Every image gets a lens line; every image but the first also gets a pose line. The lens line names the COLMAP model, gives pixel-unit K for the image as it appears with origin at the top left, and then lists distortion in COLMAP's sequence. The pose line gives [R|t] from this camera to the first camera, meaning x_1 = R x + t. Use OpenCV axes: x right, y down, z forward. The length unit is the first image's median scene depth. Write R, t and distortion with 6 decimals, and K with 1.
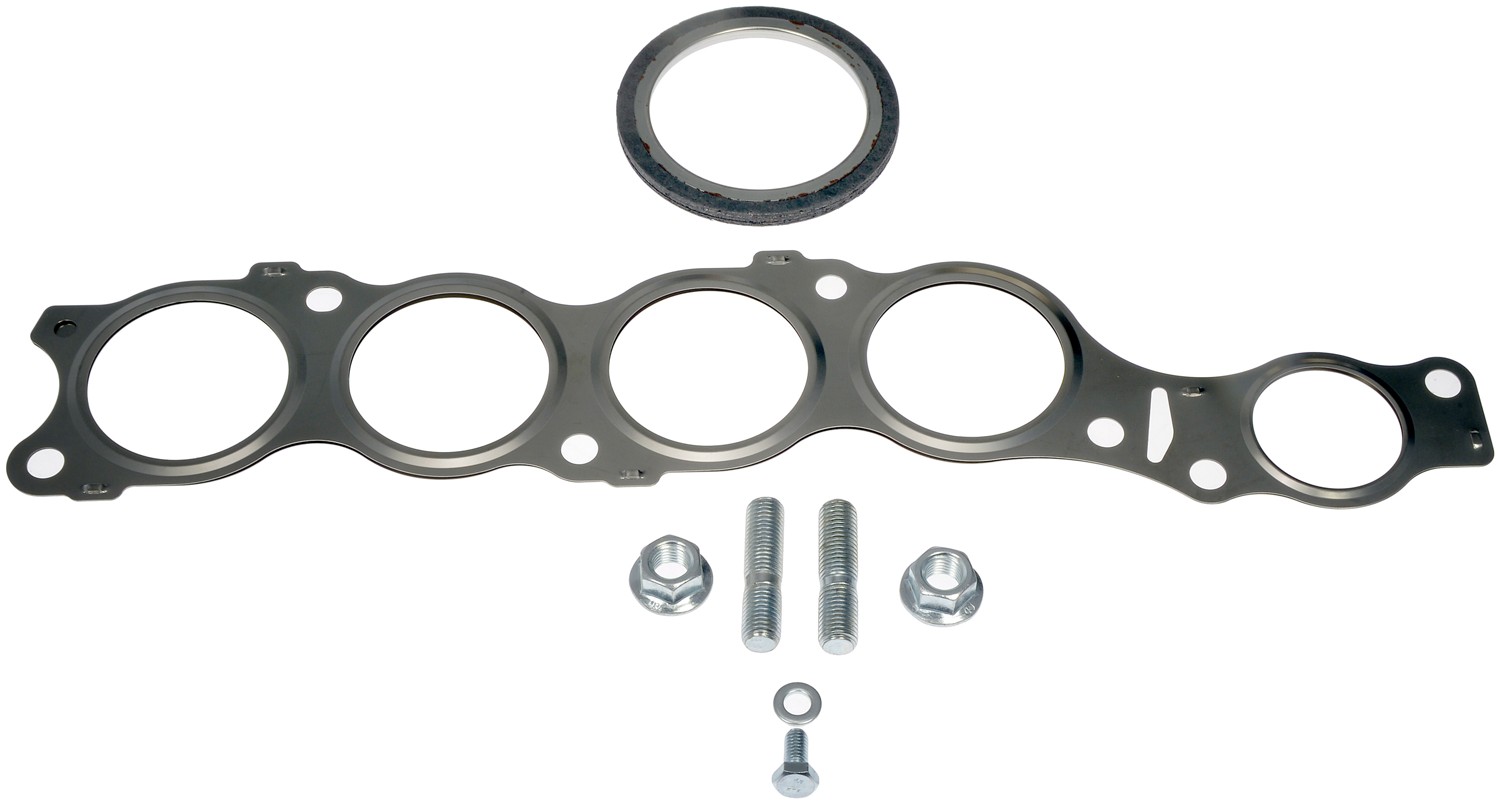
lens RADIAL K [[2081.9, 0, 750.3], [0, 2081.9, 405.1], [0, 0, 1]] dist [0.040513, 0.000000]
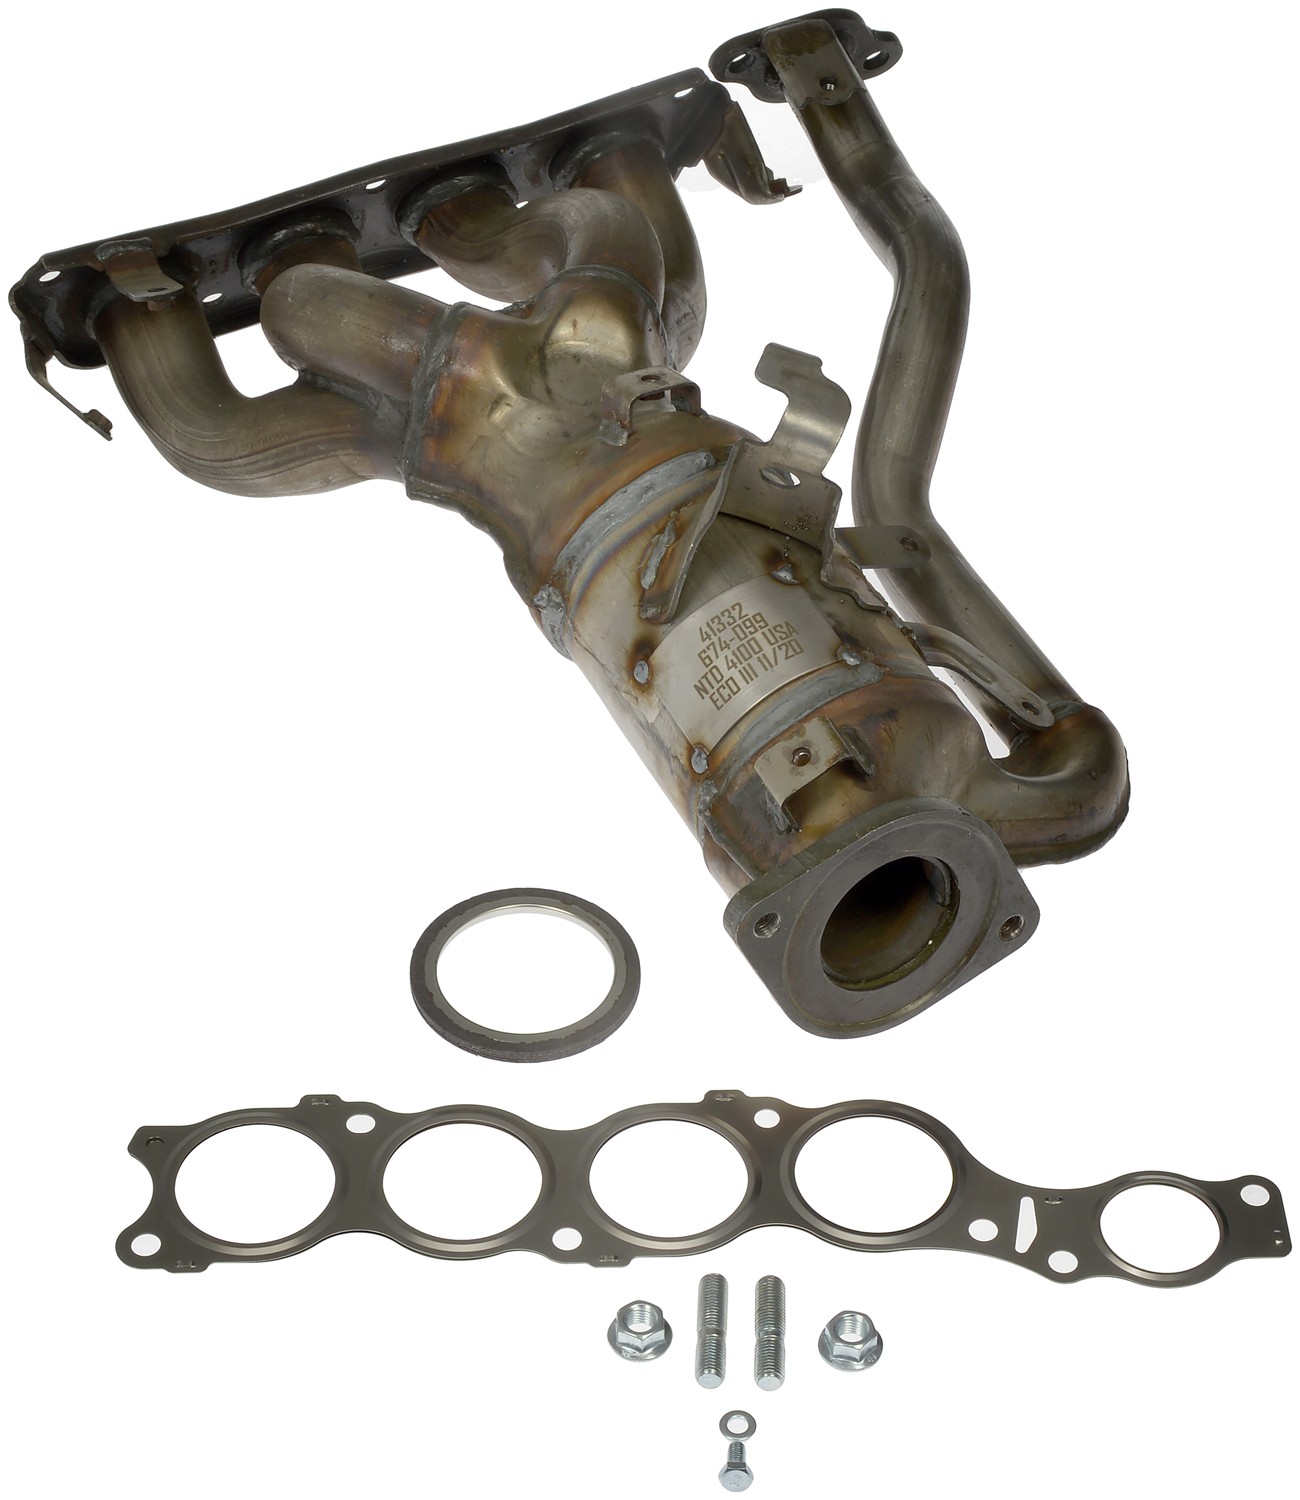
lens RADIAL K [[2323.1, 0, 649.8], [0, 2323.1, 749.9], [0, 0, 1]] dist [-0.251046, 0.000000]
pose [[0.999831, 0.006084, -0.017329, -0.009287], [-0.010107, 0.970072, -0.242609, 0.071515], [0.015334, 0.242743, 0.969969, -0.430579]]
